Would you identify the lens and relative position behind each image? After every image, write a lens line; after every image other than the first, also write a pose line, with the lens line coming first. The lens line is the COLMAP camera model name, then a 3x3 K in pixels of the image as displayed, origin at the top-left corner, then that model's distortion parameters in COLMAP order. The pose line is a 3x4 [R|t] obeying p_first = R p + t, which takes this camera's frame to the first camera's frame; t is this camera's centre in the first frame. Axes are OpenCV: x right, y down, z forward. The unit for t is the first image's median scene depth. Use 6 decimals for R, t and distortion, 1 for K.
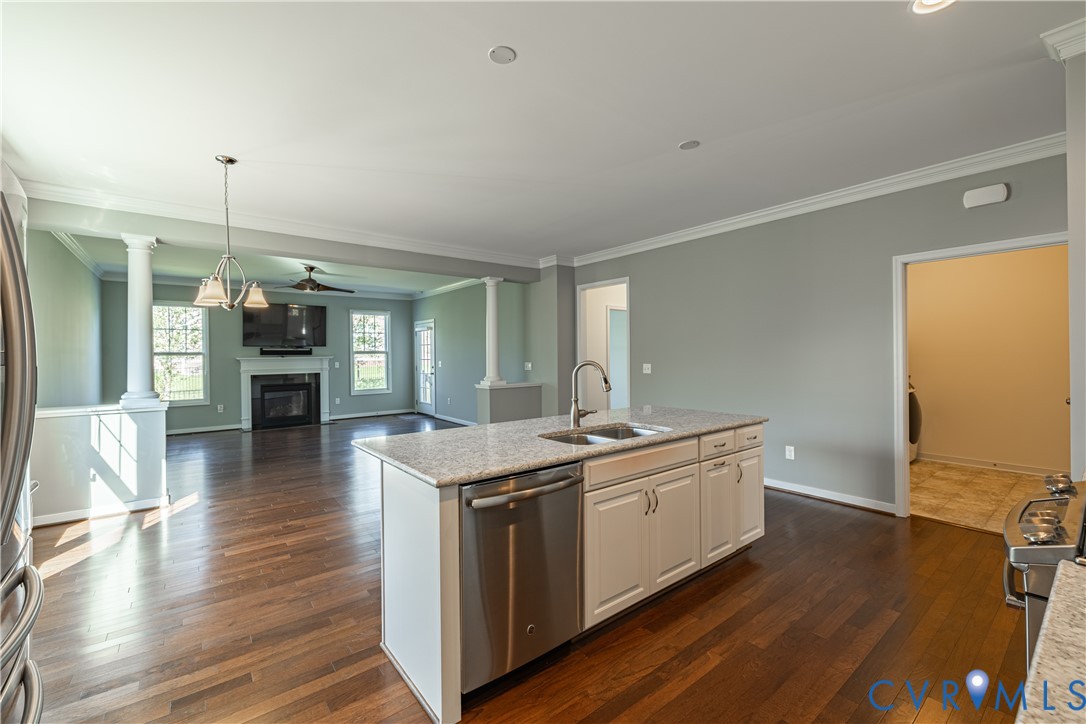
lens RADIAL K [[454.5, 0, 541.7], [0, 454.5, 354.4], [0, 0, 1]] dist [0.002156, -0.000405]
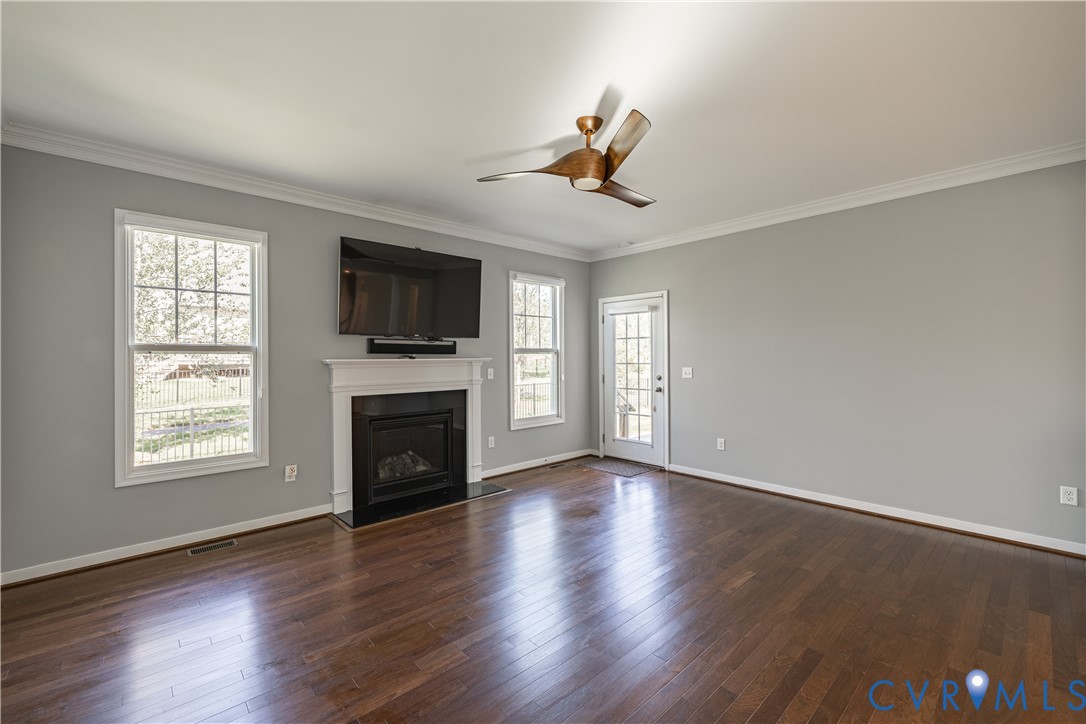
lens RADIAL K [[454.5, 0, 549.5], [0, 454.5, 361.4], [0, 0, 1]] dist [0.002156, -0.000405]
pose [[0.996097, 0.005646, 0.088080, -0.472573], [-0.006406, 0.999945, 0.008347, 0.004542], [-0.088028, -0.008879, 0.996078, 0.513578]]
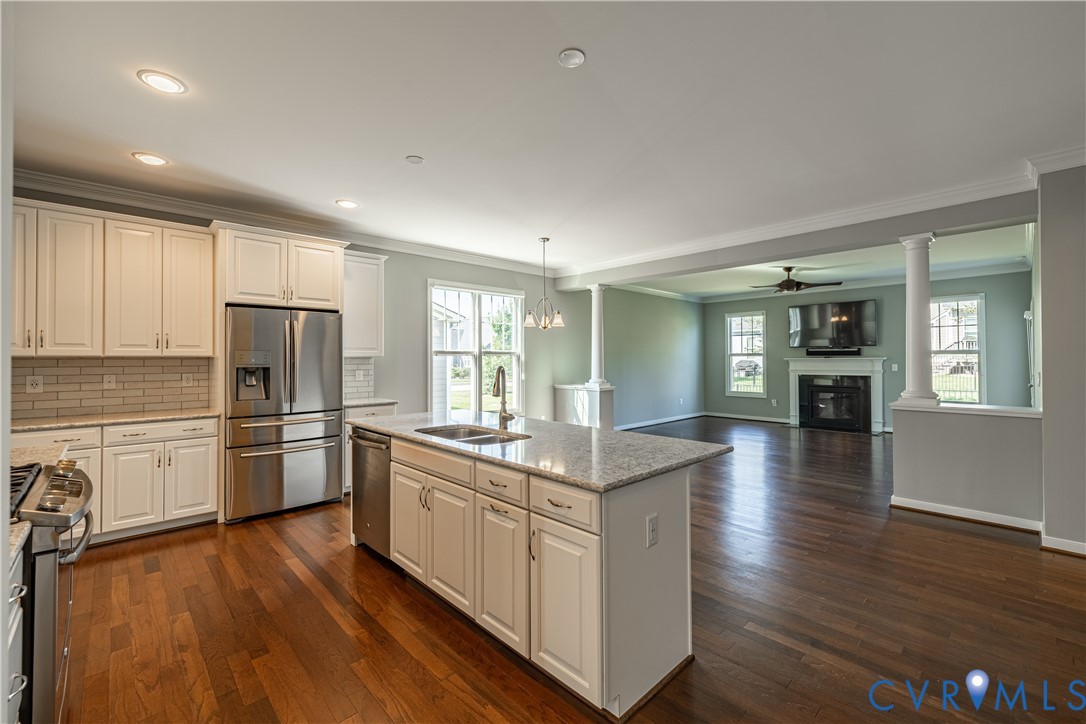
lens RADIAL K [[454.5, 0, 543.8], [0, 454.5, 354.8], [0, 0, 1]] dist [0.002156, -0.000405]
pose [[0.092774, 0.001568, -0.995686, 0.354277], [0.002988, 0.999994, 0.001853, -0.004012], [0.995683, -0.003147, 0.092769, 0.309103]]
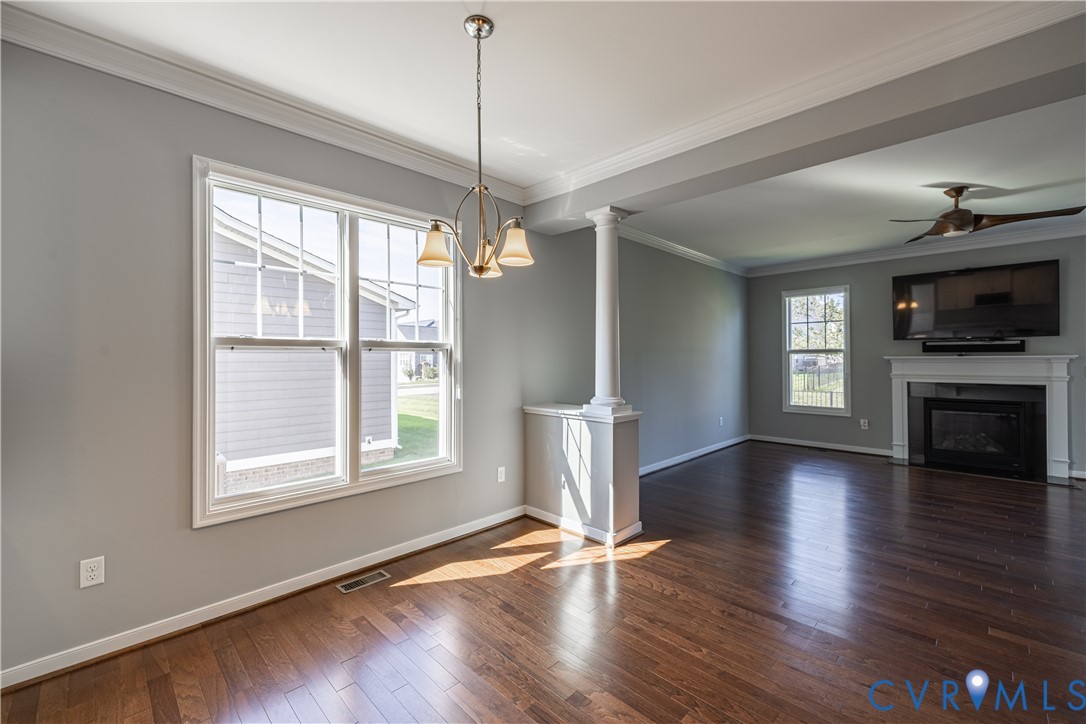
lens RADIAL K [[454.5, 0, 546.4], [0, 454.5, 354.7], [0, 0, 1]] dist [0.002156, -0.000405]
pose [[0.128787, 0.002651, -0.991669, -0.031218], [0.003416, 0.999989, 0.003116, 0.000864], [0.991666, -0.003789, 0.128777, 0.369908]]
